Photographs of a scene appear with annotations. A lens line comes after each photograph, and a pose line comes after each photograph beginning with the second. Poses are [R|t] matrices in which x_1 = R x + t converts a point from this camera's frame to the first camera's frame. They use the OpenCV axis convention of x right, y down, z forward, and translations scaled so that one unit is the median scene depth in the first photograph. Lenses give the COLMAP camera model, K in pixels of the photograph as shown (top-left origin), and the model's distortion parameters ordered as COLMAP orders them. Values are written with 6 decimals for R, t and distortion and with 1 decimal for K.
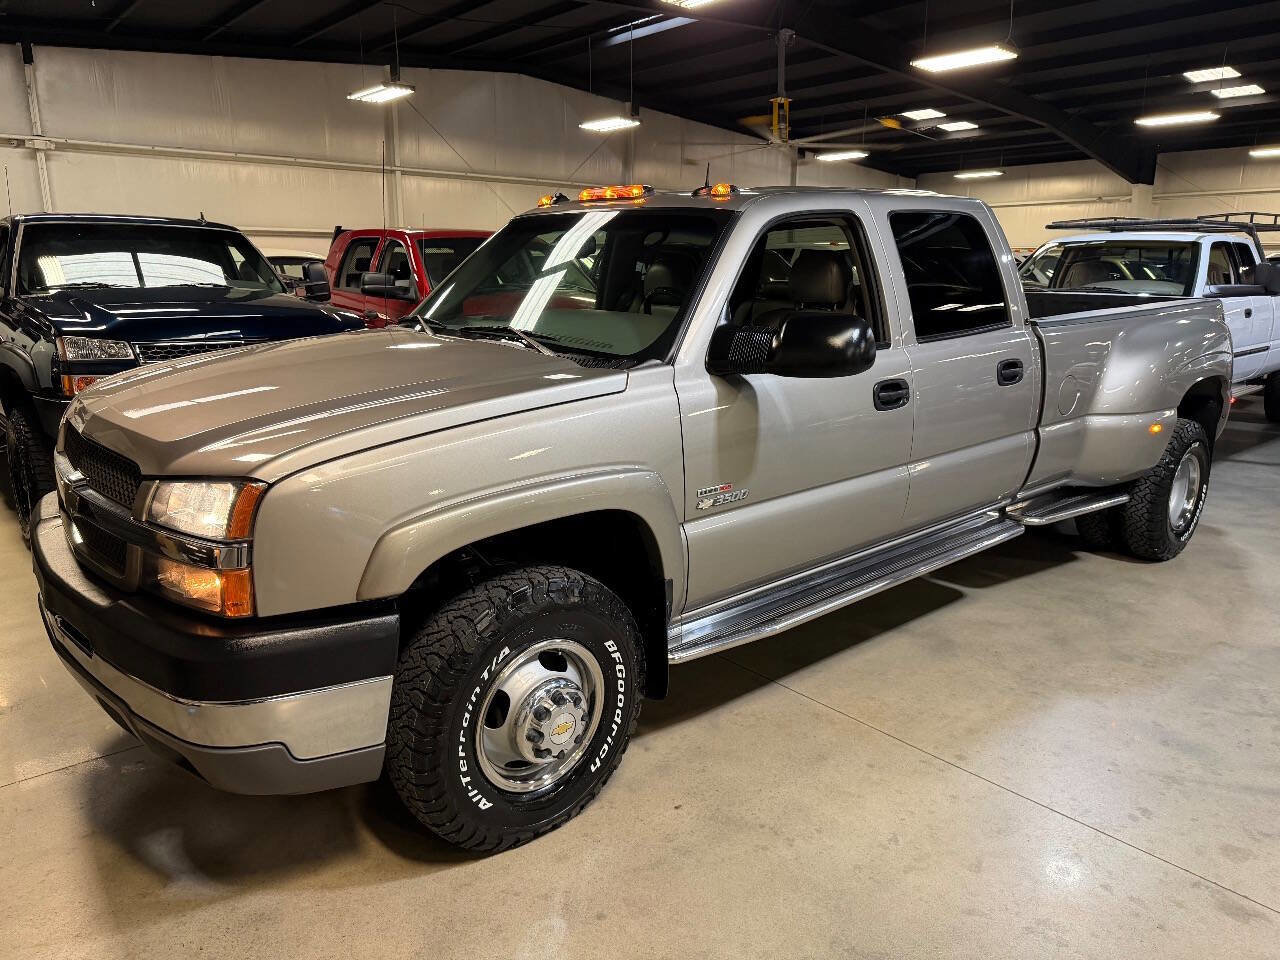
lens RADIAL K [[921.0, 0, 650.0], [0, 921.0, 490.2], [0, 0, 1]] dist [0.056123, -0.064518]
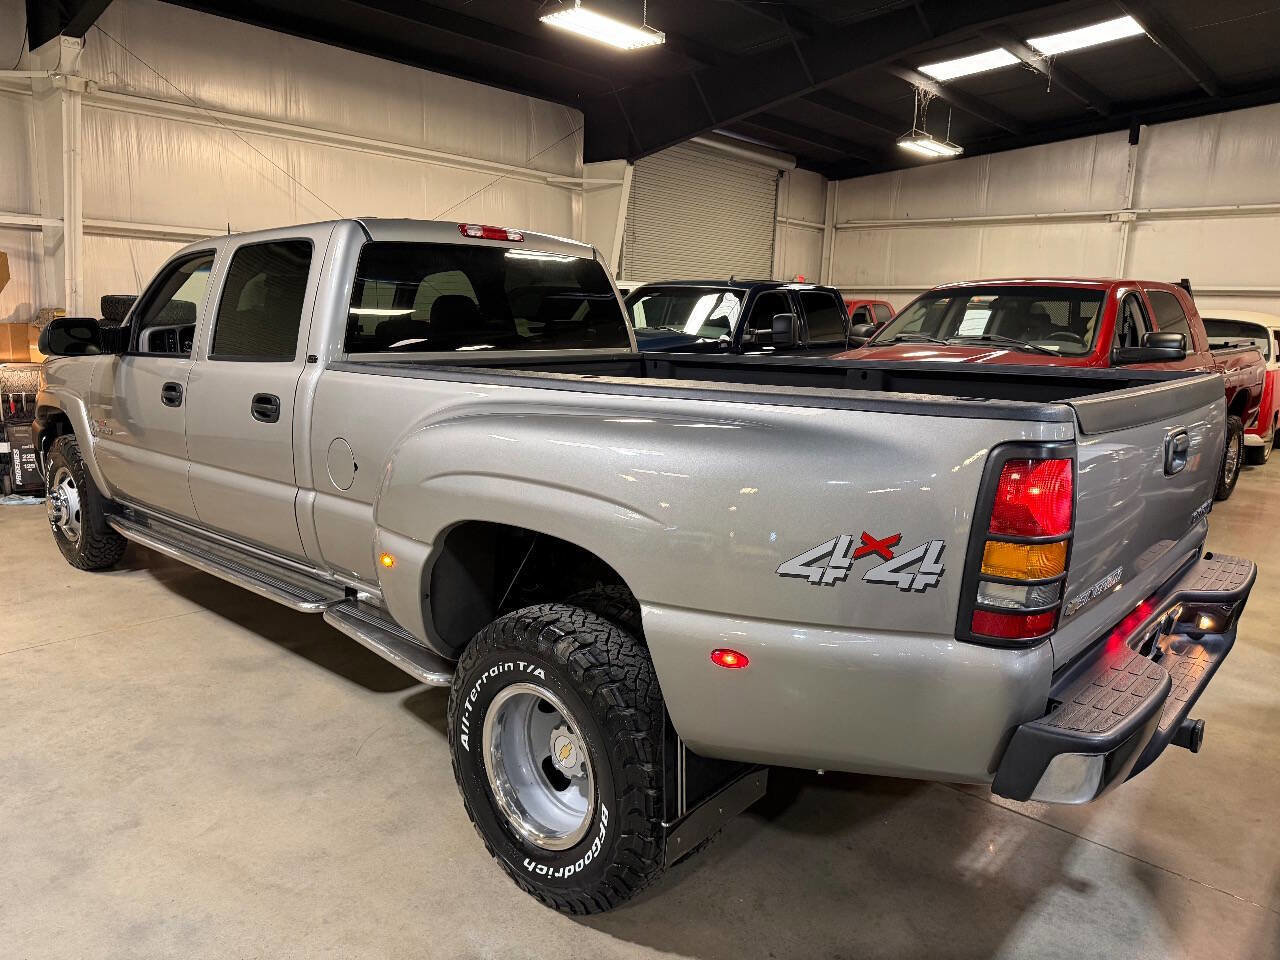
lens RADIAL K [[921.0, 0, 627.6], [0, 921.0, 475.9], [0, 0, 1]] dist [0.056123, -0.064518]
pose [[0.094949, 0.170002, -0.980859, 1.227089], [-0.260445, 0.955233, 0.140349, -0.263267], [0.960809, 0.242134, 0.134975, 1.141396]]
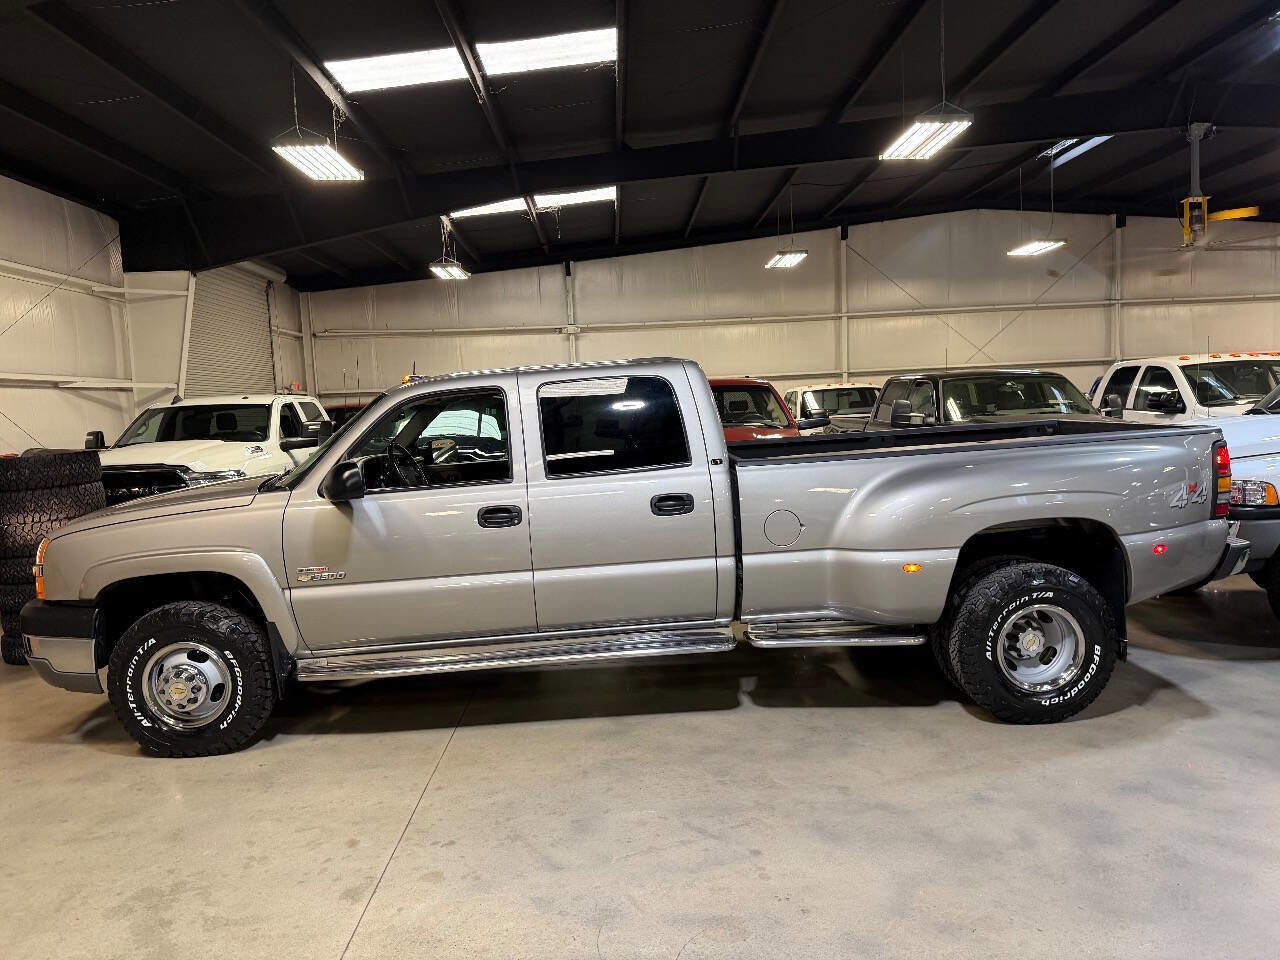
lens RADIAL K [[921.0, 0, 641.4], [0, 921.0, 500.0], [0, 0, 1]] dist [0.056123, -0.064518]
pose [[0.768442, 0.026563, -0.639368, 1.016857], [-0.102199, 0.991408, -0.081642, -0.032235], [0.631706, 0.128080, 0.764554, 0.079778]]
